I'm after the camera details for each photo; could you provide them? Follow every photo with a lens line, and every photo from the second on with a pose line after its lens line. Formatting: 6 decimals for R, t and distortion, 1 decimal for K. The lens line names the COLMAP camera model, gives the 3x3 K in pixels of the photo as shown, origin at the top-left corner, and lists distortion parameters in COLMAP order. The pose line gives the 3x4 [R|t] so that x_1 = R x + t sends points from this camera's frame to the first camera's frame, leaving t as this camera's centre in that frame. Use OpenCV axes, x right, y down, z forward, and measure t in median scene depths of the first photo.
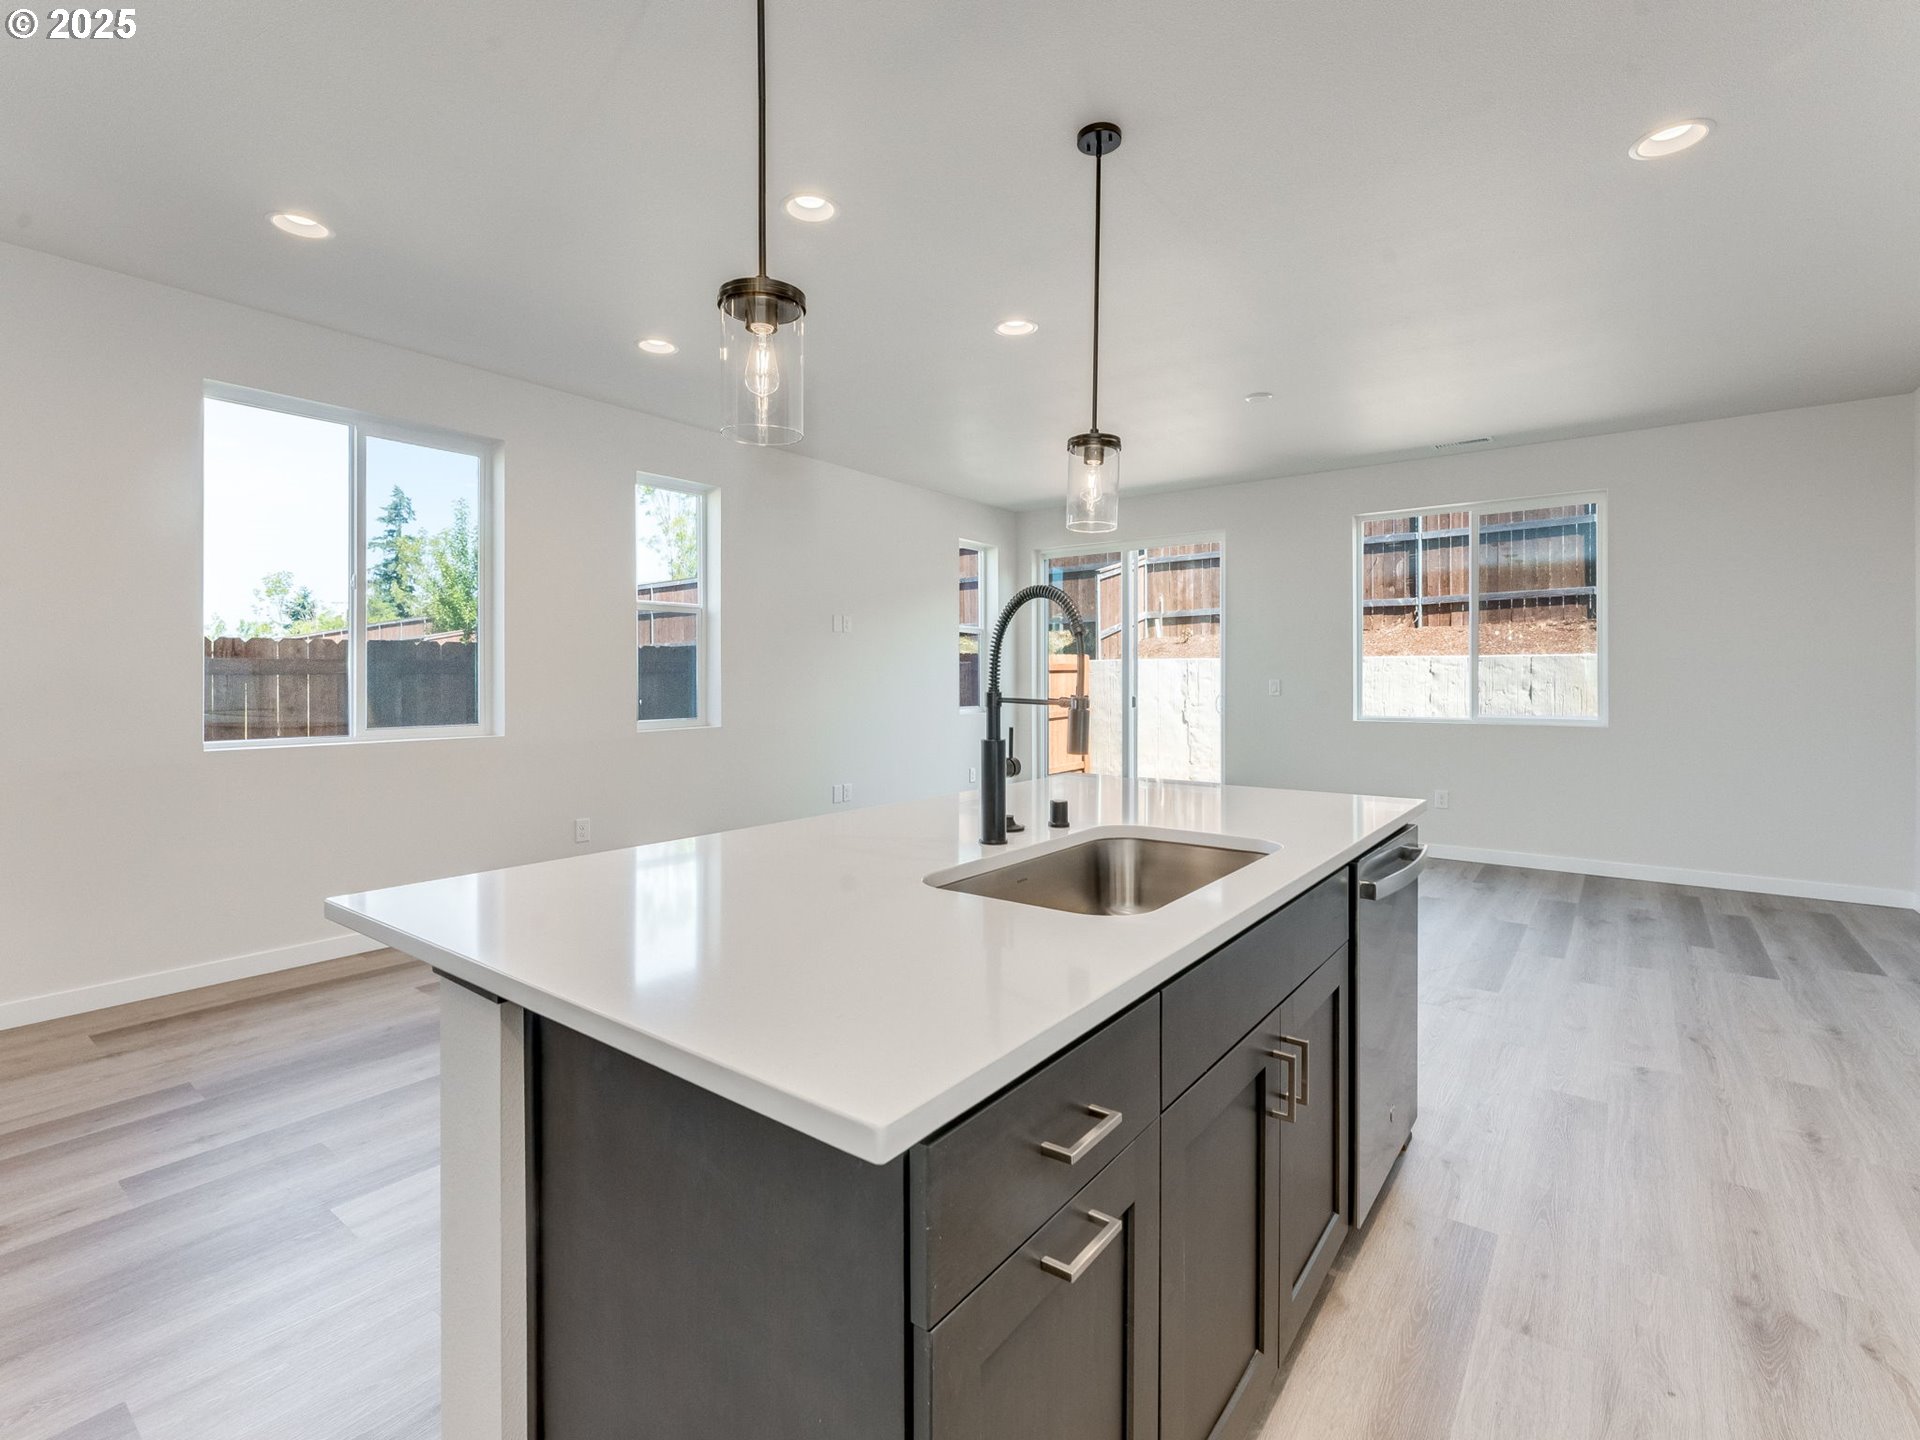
lens RADIAL K [[877.0, 0, 972.6], [0, 877.0, 677.5], [0, 0, 1]] dist [0.004125, 0.000362]
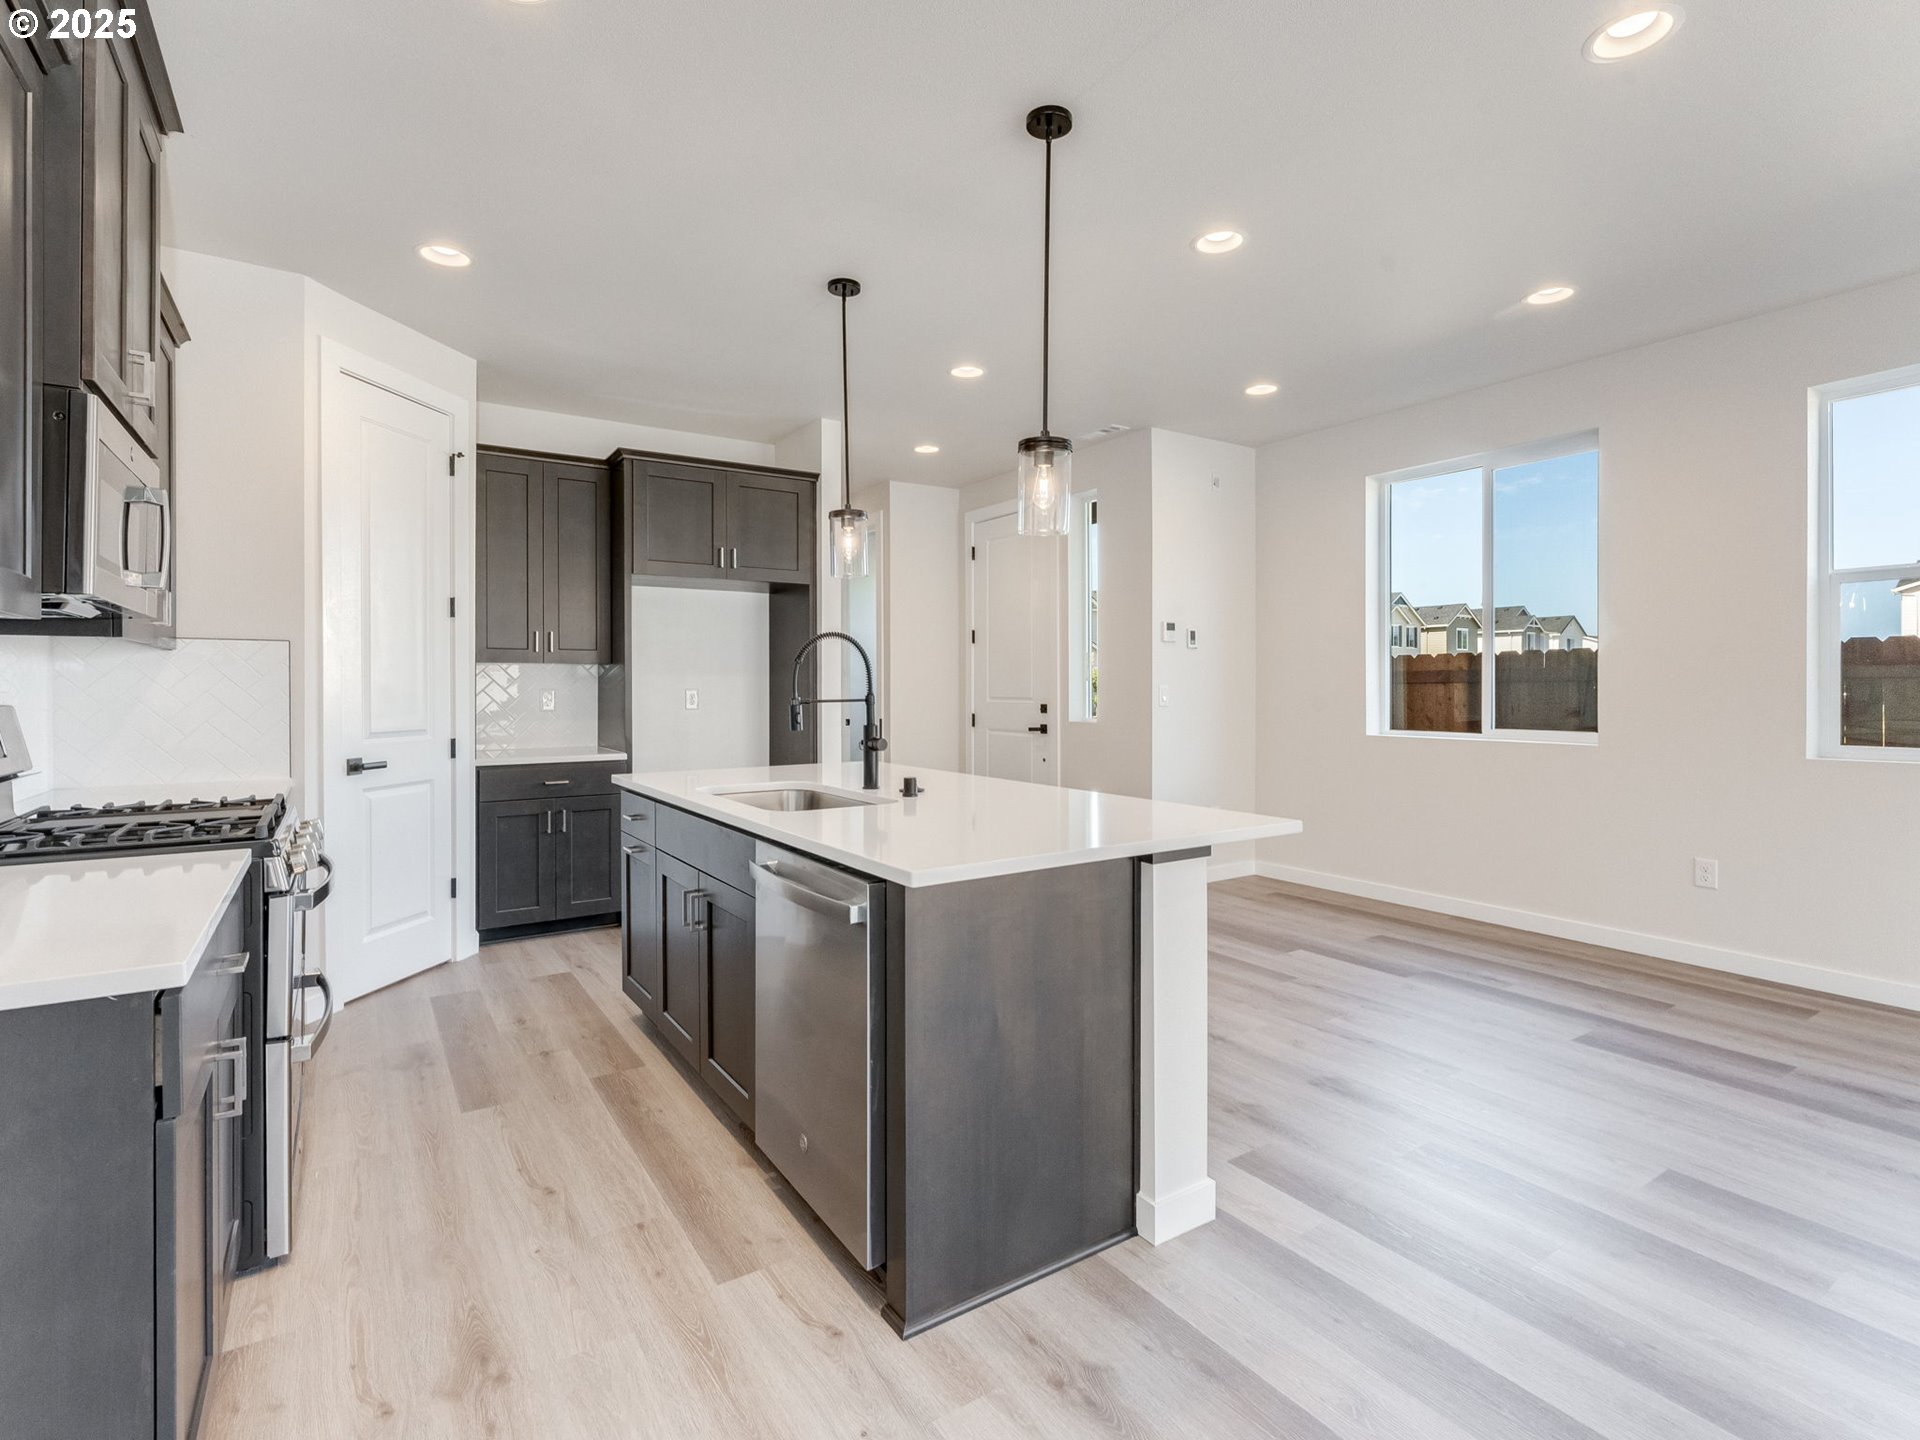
lens RADIAL K [[965.1, 0, 975.6], [0, 965.1, 686.9], [0, 0, 1]] dist [0.002373, 0.000507]
pose [[-0.336038, 0.000563, -0.941848, 1.561582], [0.005725, 0.999983, -0.001445, 0.005559], [0.941831, -0.005877, -0.336036, 1.707602]]
